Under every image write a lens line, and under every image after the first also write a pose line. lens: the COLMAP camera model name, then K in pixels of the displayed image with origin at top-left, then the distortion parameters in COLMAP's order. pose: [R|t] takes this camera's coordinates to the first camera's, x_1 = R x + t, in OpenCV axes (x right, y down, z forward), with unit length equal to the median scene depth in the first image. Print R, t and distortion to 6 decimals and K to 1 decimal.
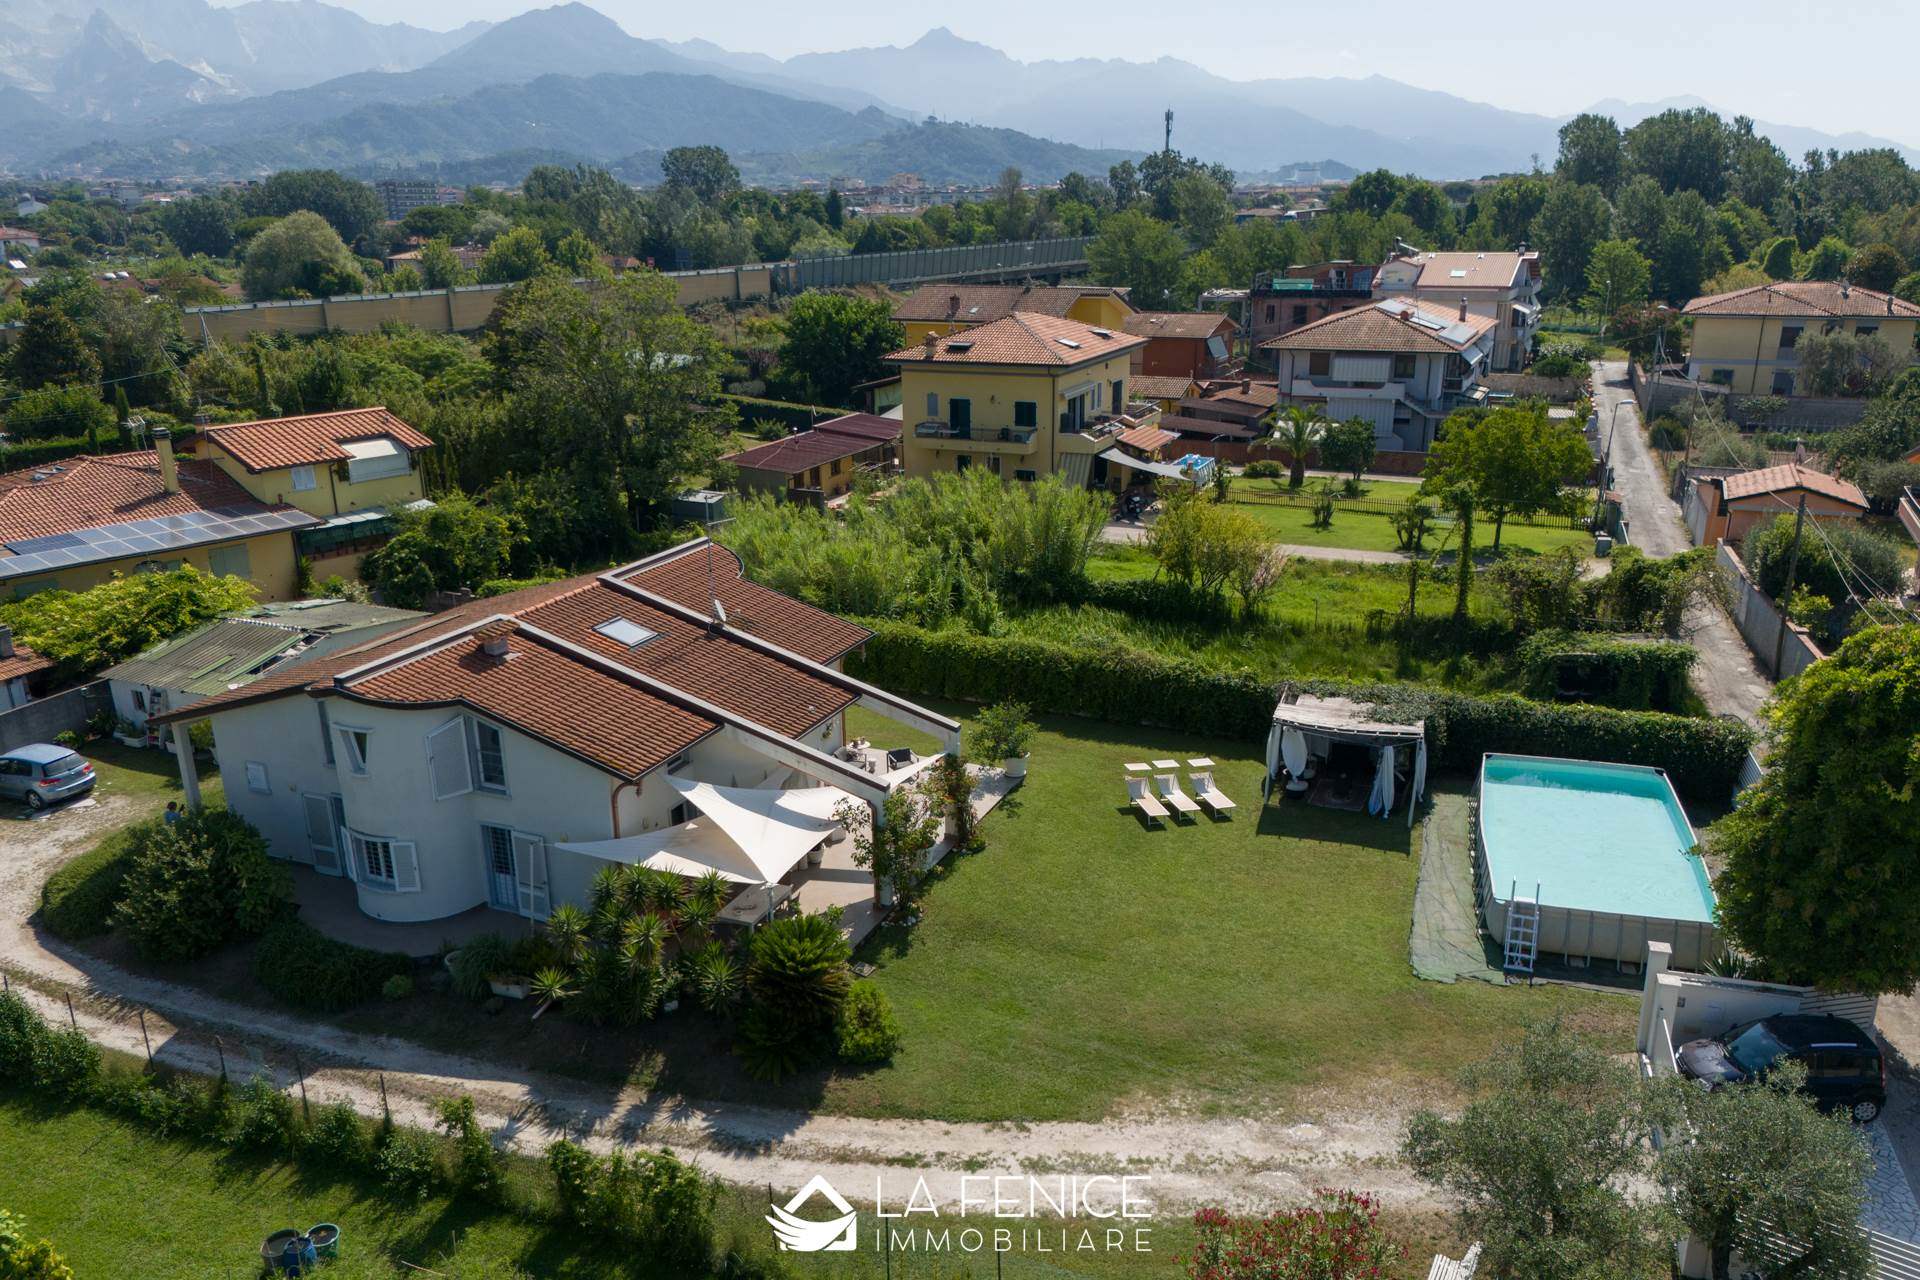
lens RADIAL K [[1441.1, 0, 964.5], [0, 1441.1, 644.1], [0, 0, 1]] dist [0.075688, -0.082598]
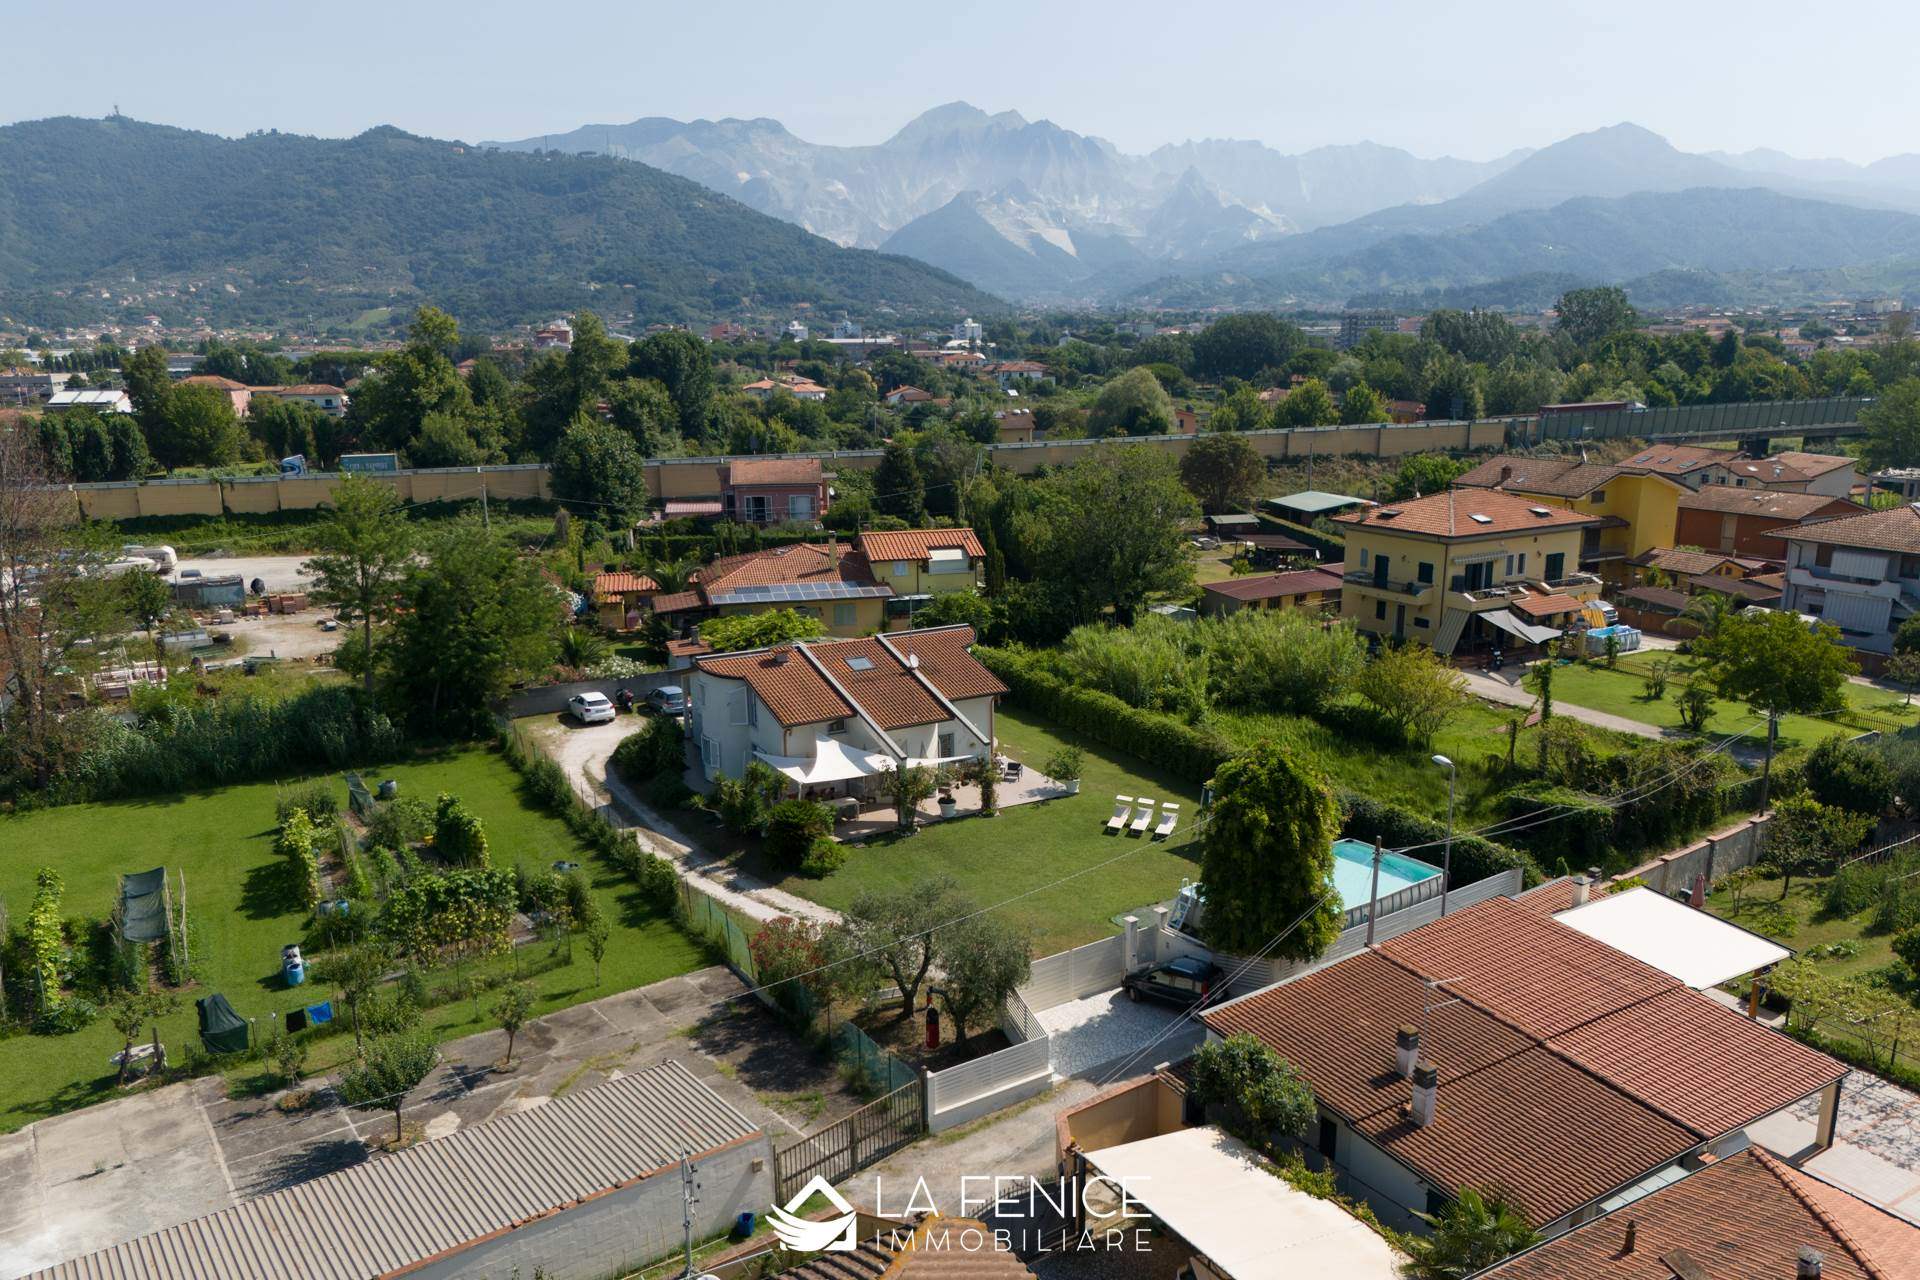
lens RADIAL K [[1419.2, 0, 984.9], [0, 1419.2, 693.7], [0, 0, 1]] dist [0.082209, -0.122799]
pose [[0.806799, 0.149403, -0.571625, 0.597915], [-0.173608, 0.984737, 0.012344, -0.013355], [0.564744, 0.089280, 0.820422, -0.250692]]
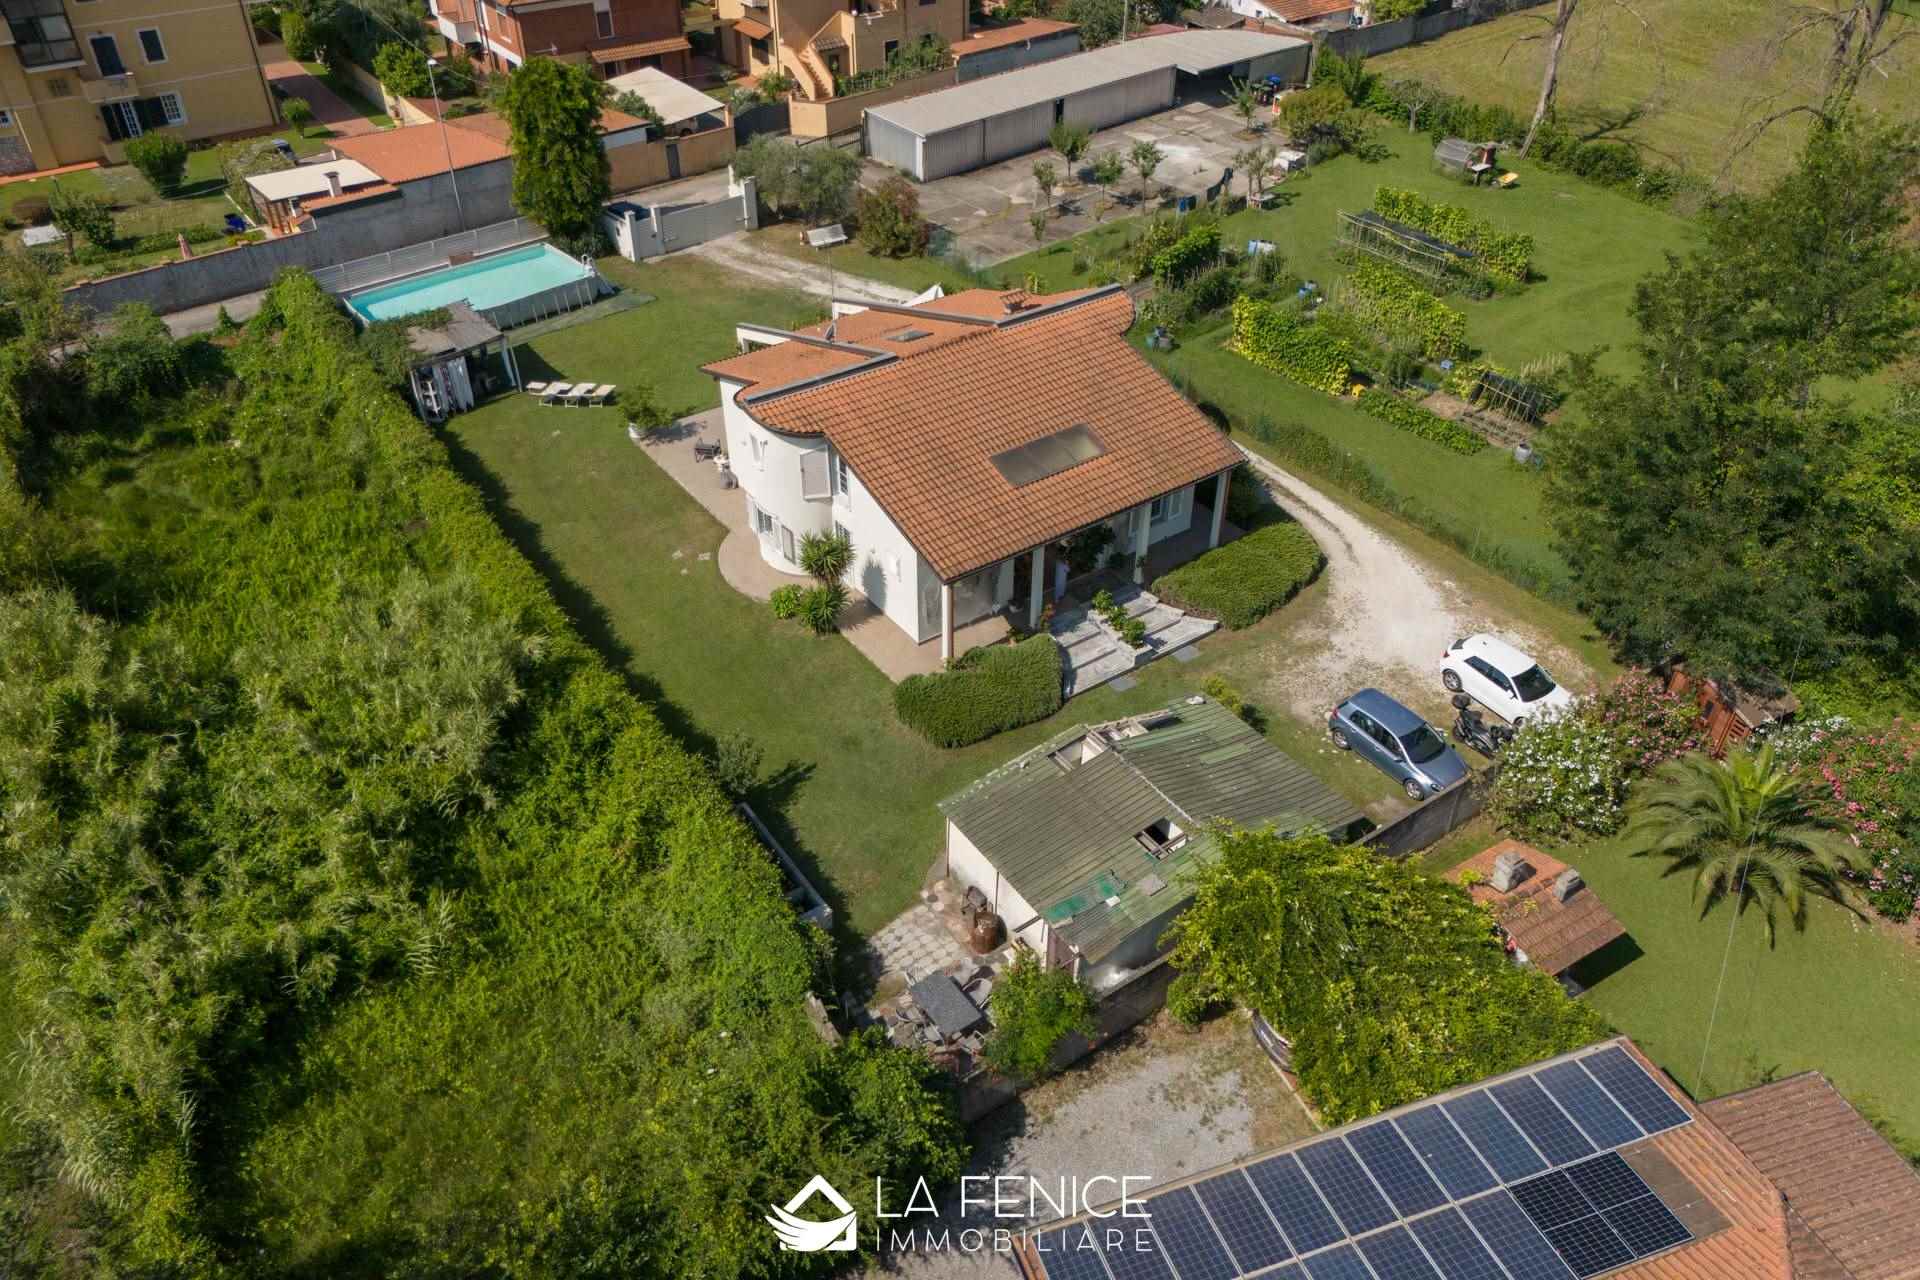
lens RADIAL K [[1417.1, 0, 964.7], [0, 1417.1, 636.8], [0, 0, 1]] dist [0.065208, -0.062761]
pose [[-0.852347, -0.309349, 0.421674, -0.569347], [0.157356, 0.617232, 0.770885, -0.518423], [-0.498743, 0.723414, -0.477418, 1.132349]]
